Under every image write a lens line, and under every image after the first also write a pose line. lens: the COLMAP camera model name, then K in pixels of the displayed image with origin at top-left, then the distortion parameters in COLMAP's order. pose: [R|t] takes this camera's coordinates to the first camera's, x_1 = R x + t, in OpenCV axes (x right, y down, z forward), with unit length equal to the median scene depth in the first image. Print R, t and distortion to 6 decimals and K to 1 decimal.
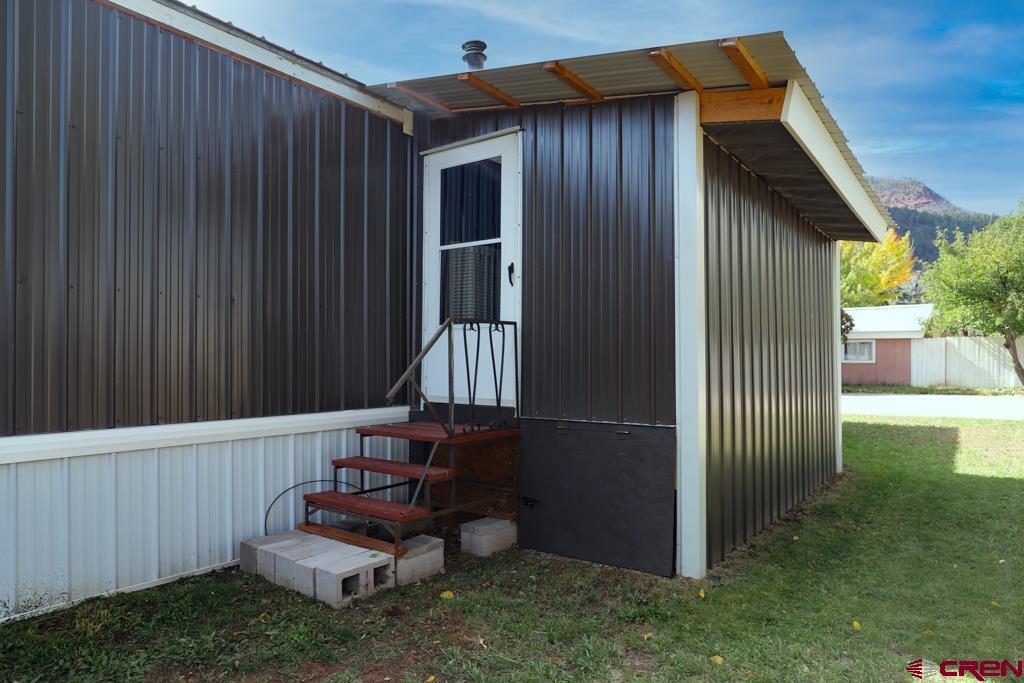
lens RADIAL K [[636.9, 0, 512.0], [0, 636.9, 341.5], [0, 0, 1]] dist [-0.002171, -0.000361]
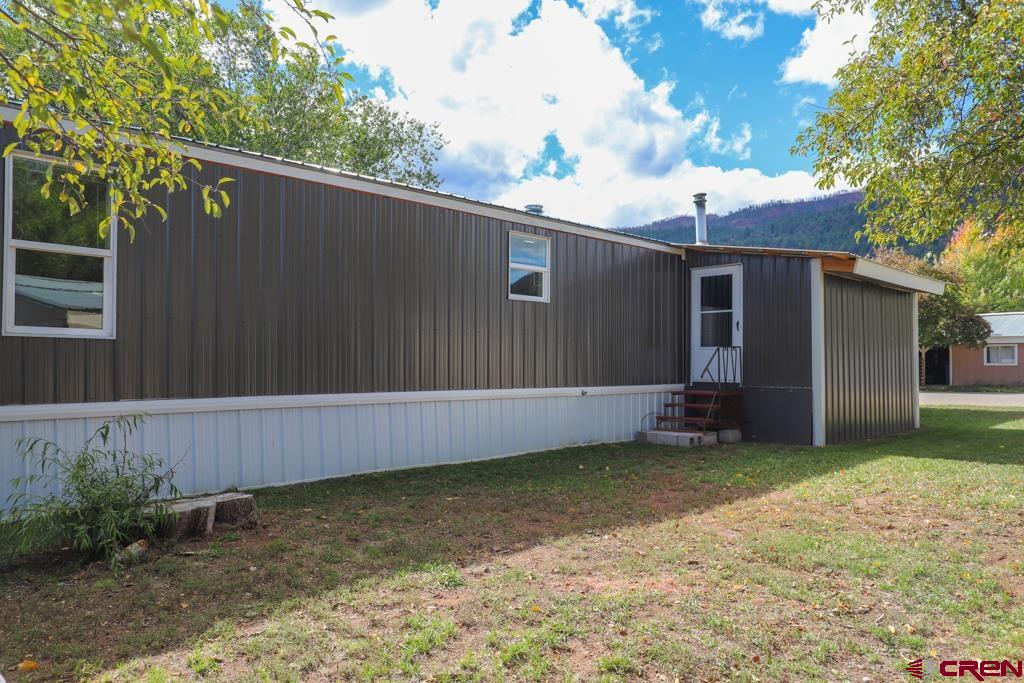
lens RADIAL K [[683.2, 0, 510.6], [0, 683.2, 347.7], [0, 0, 1]] dist [0.004468, 0.002247]
pose [[0.983892, -0.005528, -0.178681, -0.359914], [0.006507, 0.999967, 0.004898, -0.041798], [0.178648, -0.005982, 0.983895, -1.555802]]
